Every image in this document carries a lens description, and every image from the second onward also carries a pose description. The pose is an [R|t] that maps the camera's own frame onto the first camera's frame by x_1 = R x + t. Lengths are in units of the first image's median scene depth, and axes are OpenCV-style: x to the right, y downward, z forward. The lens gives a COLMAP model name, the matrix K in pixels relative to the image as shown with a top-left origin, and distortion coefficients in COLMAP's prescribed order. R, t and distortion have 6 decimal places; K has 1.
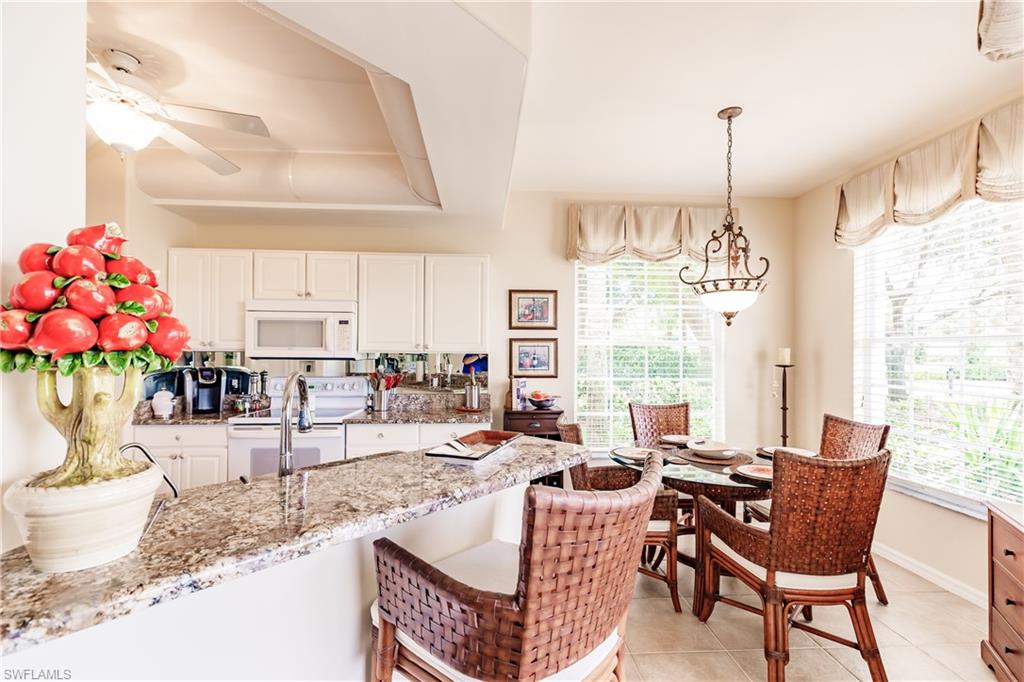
lens RADIAL K [[457.1, 0, 510.7], [0, 457.1, 344.8], [0, 0, 1]] dist [0.003499, 0.000036]
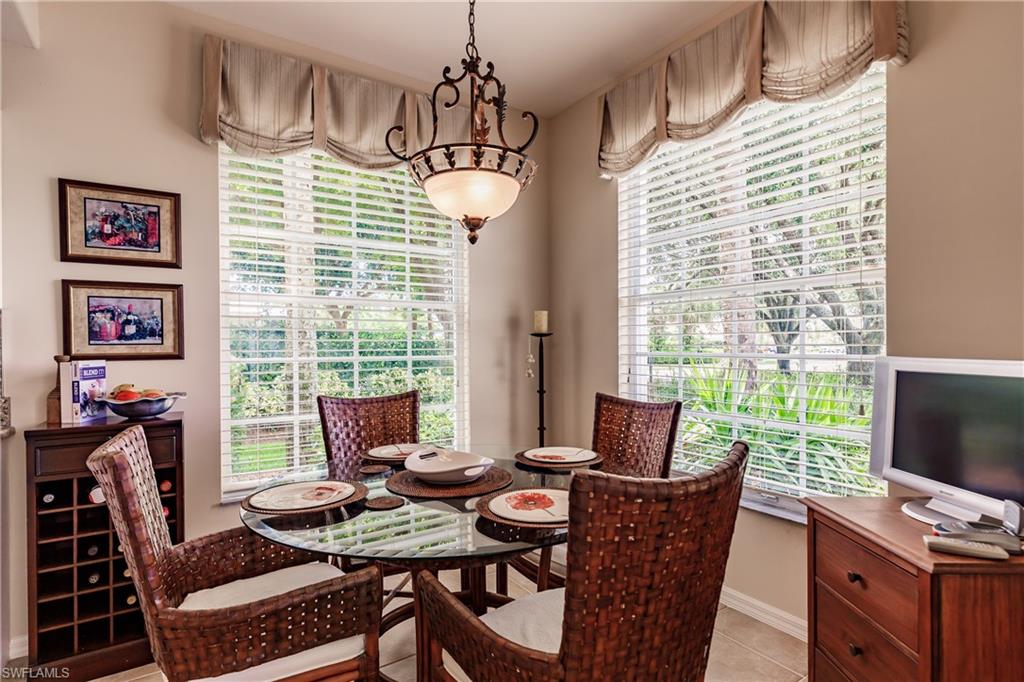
lens RADIAL K [[508.8, 0, 512.9], [0, 508.8, 348.0], [0, 0, 1]] dist [-0.001542, 0.000658]
pose [[0.867441, -0.015437, 0.497300, 0.159780], [0.006405, 0.999782, 0.019862, 0.056371], [-0.497499, -0.014044, 0.867351, 0.333505]]
